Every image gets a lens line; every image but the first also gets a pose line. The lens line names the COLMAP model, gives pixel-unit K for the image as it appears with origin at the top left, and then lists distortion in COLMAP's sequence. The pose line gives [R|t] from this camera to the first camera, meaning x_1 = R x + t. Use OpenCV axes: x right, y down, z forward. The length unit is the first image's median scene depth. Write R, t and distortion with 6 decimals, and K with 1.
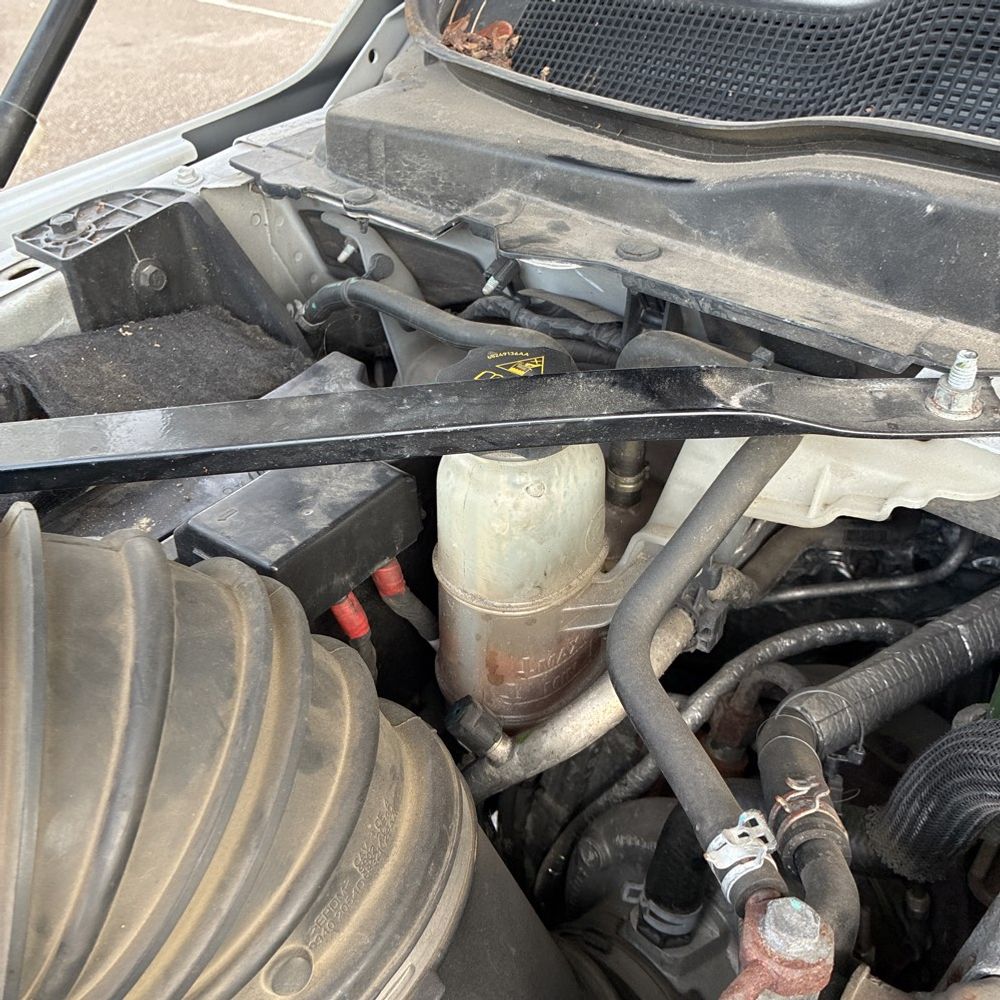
lens RADIAL K [[1013.1, 0, 500.0], [0, 1013.1, 499.4], [0, 0, 1]] dist [0.027757, 0.000000]
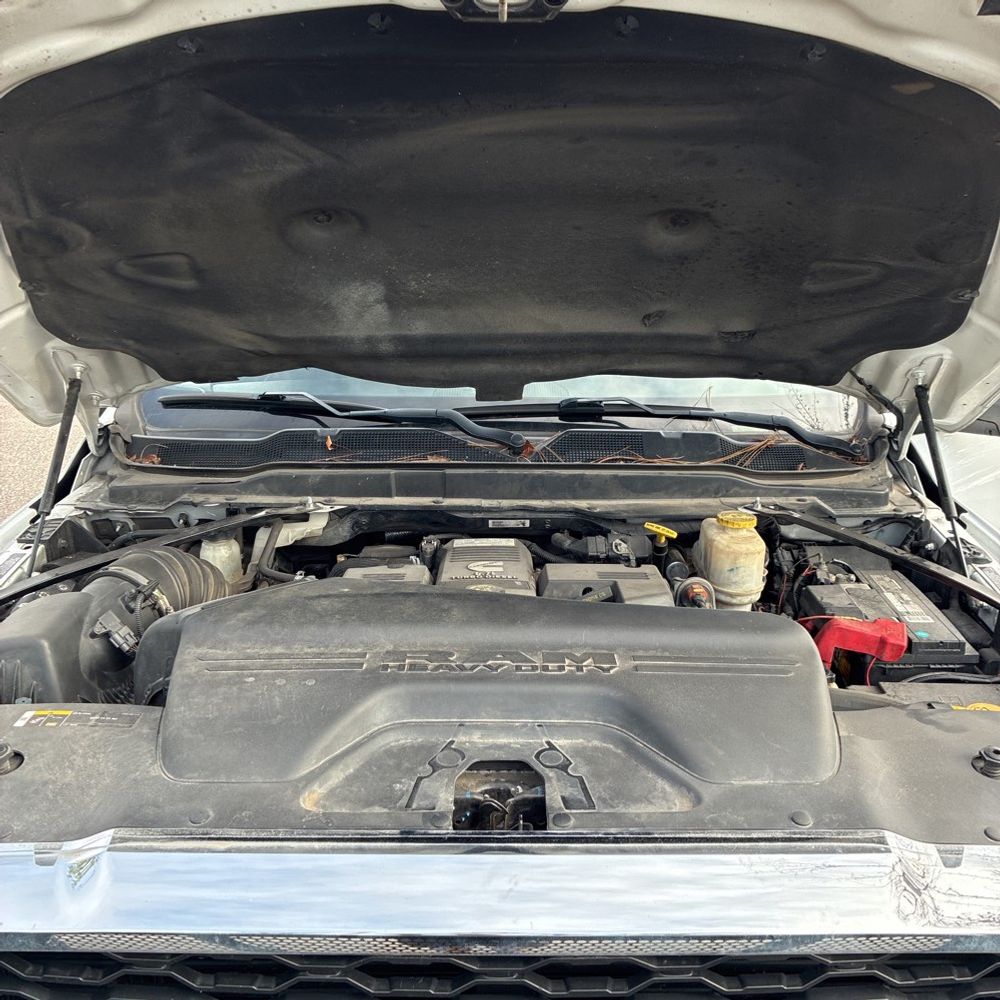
lens RADIAL K [[1013.1, 0, 499.8], [0, 1013.1, 499.9], [0, 0, 1]] dist [0.027757, 0.000000]
pose [[0.790186, -0.148717, 0.594550, -1.423041], [0.353953, 0.902705, -0.244624, 1.132403], [-0.500323, 0.403741, 0.765944, -2.657309]]
